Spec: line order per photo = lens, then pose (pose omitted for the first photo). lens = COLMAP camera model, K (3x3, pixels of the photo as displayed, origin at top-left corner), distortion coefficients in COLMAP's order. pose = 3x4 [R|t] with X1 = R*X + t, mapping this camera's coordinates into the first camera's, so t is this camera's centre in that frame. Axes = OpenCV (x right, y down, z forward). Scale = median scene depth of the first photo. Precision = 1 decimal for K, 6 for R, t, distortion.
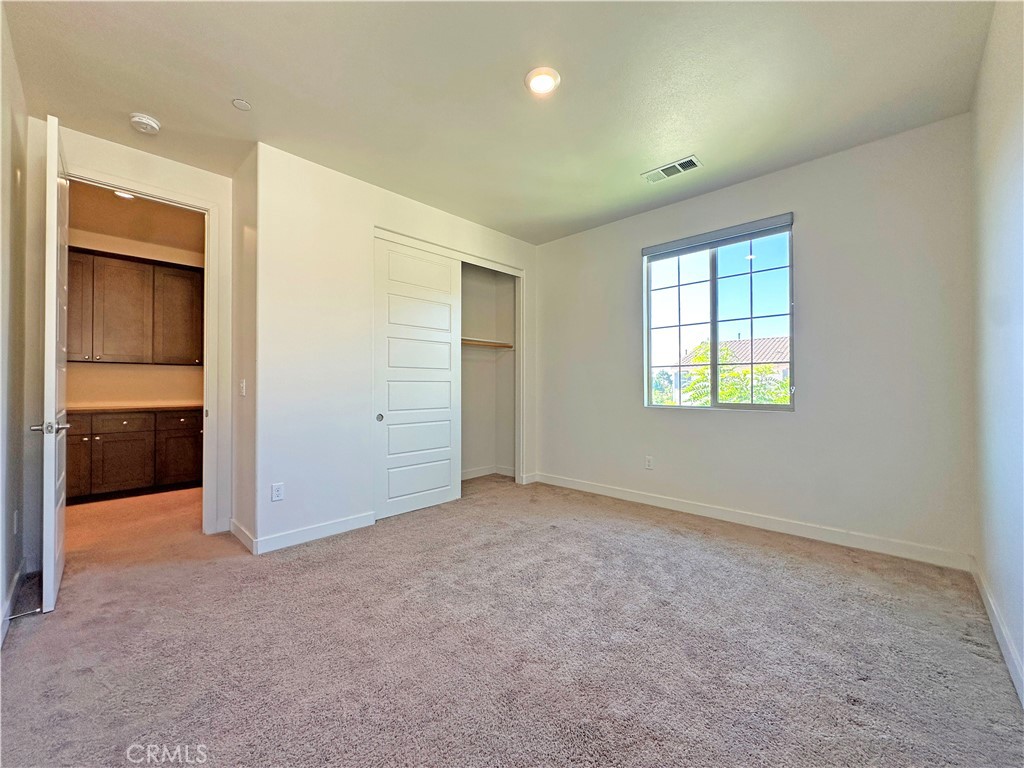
lens RADIAL K [[408.4, 0, 512.0], [0, 408.4, 384.0], [0, 0, 1]] dist [-0.009375, 0.000638]
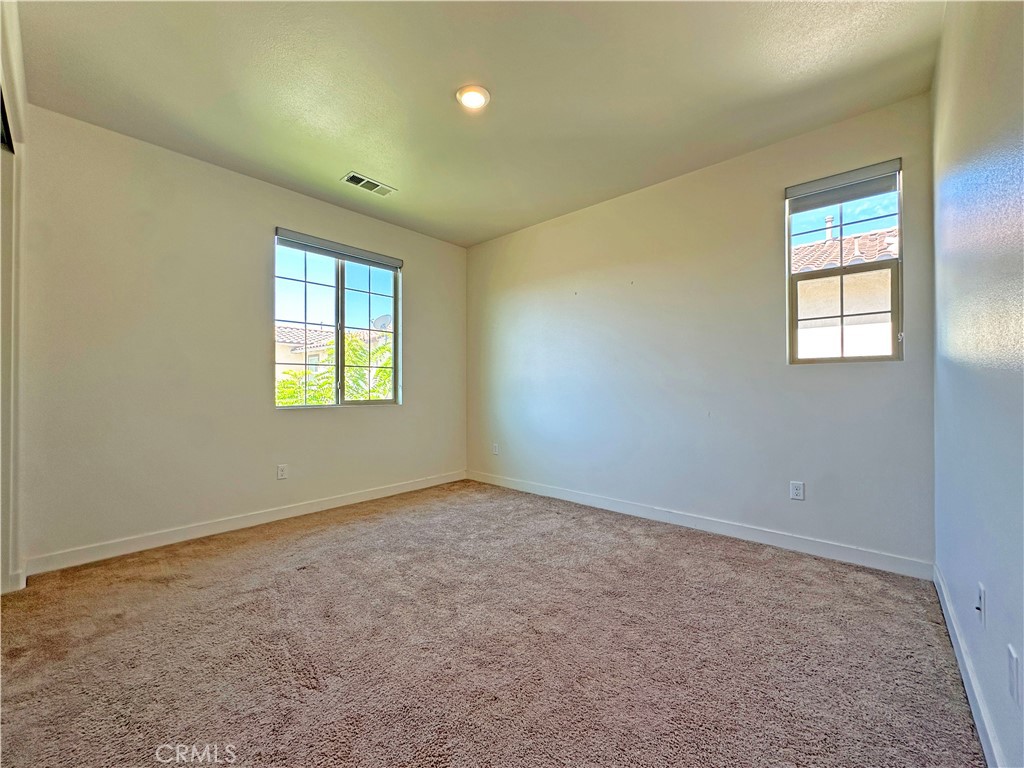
lens RADIAL K [[408.4, 0, 512.0], [0, 408.4, 384.0], [0, 0, 1]] dist [-0.009375, 0.000638]
pose [[-0.037168, 0.008368, 0.999274, -0.614923], [-0.006037, 0.999945, -0.008598, 0.007870], [-0.999291, -0.006352, -0.037115, 0.582671]]
